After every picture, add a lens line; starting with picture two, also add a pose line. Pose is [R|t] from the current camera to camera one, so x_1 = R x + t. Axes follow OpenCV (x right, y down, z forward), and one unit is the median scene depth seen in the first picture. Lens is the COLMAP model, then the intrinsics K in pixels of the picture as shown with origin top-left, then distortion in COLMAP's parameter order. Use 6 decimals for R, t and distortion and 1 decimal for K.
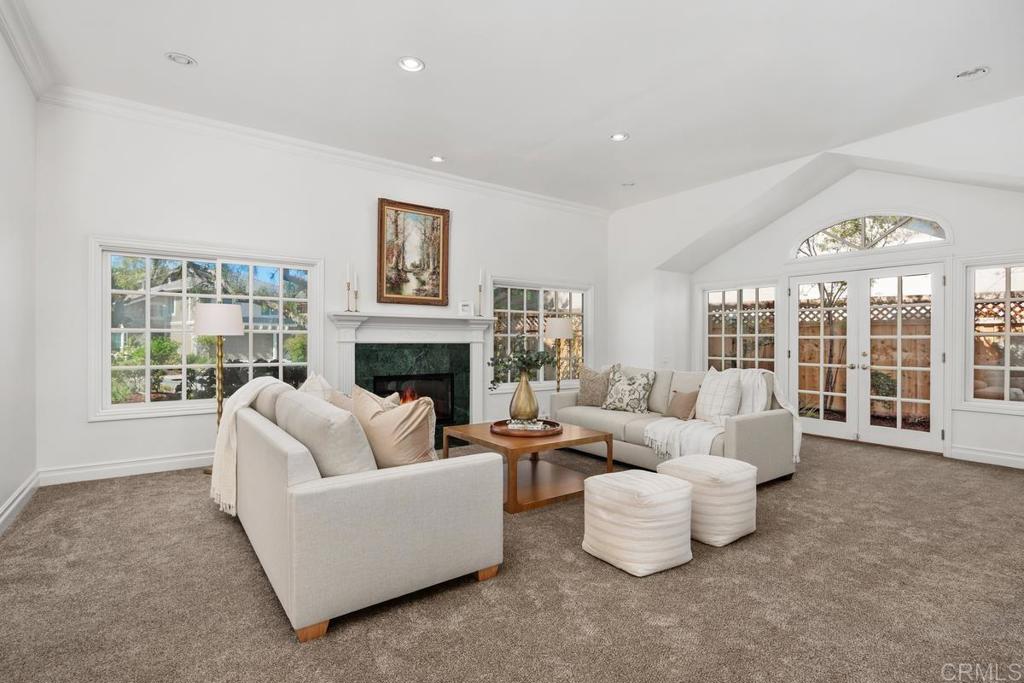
lens RADIAL K [[499.3, 0, 508.5], [0, 499.3, 340.5], [0, 0, 1]] dist [0.001987, 0.000253]
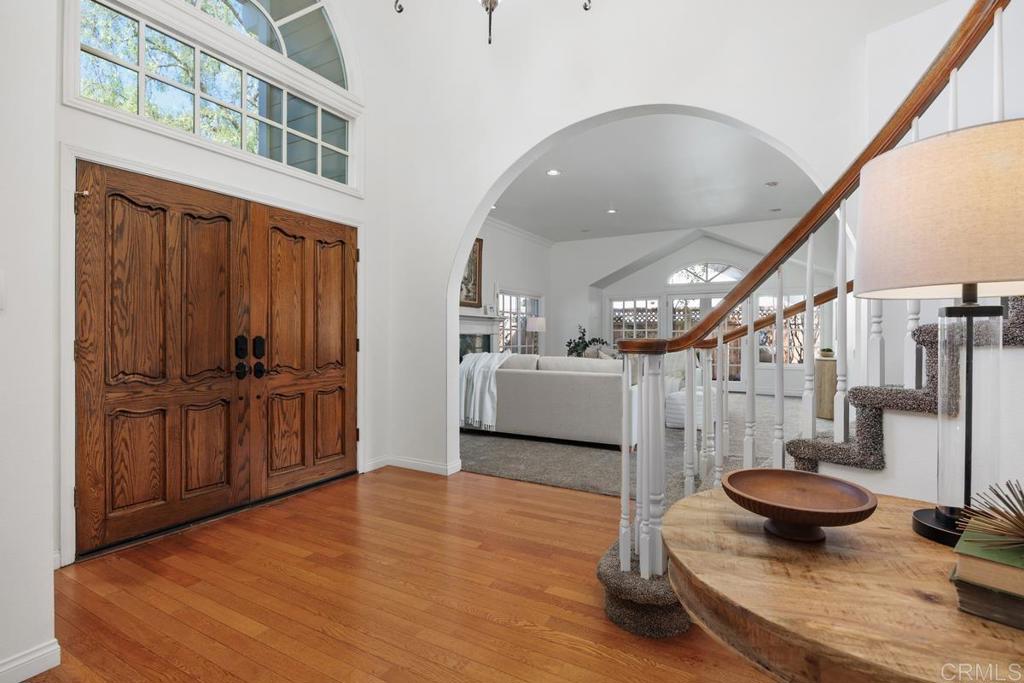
lens RADIAL K [[499.3, 0, 513.7], [0, 499.3, 336.0], [0, 0, 1]] dist [0.001987, 0.000253]
pose [[0.900113, -0.004539, 0.435633, -0.672029], [0.004148, 0.999990, 0.001848, 0.008575], [-0.435637, 0.000144, 0.900122, -0.314678]]
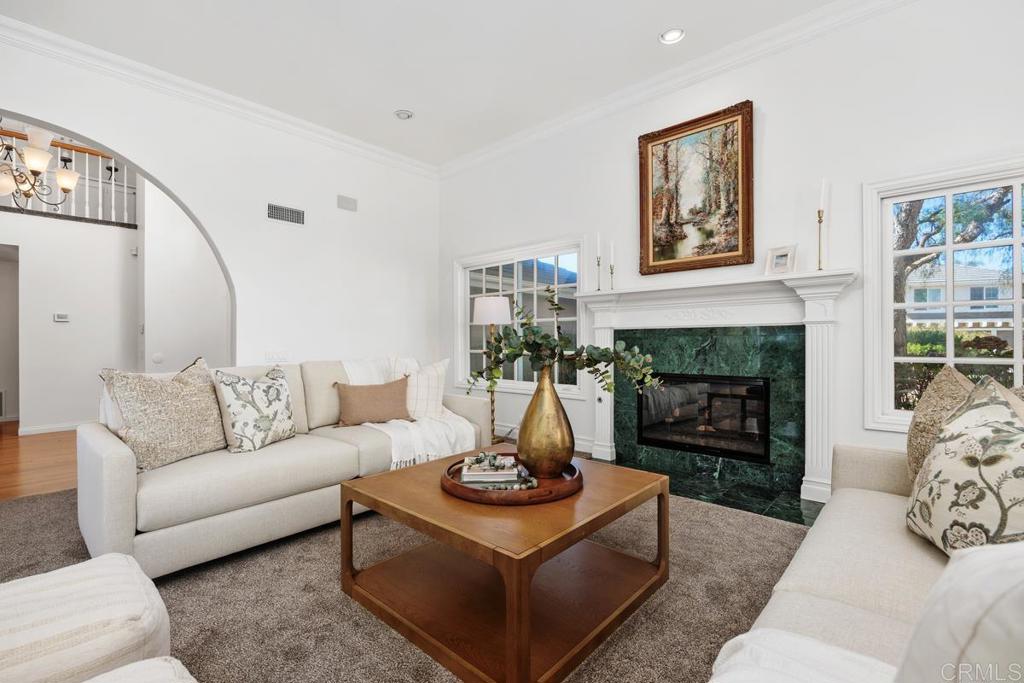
lens RADIAL K [[454.1, 0, 509.3], [0, 454.1, 343.0], [0, 0, 1]] dist [0.005296, 0.000385]
pose [[0.217143, -0.011266, -0.976075, 0.349301], [-0.005541, 0.999903, -0.012774, 0.035271], [0.976124, 0.008182, 0.217060, 0.623484]]
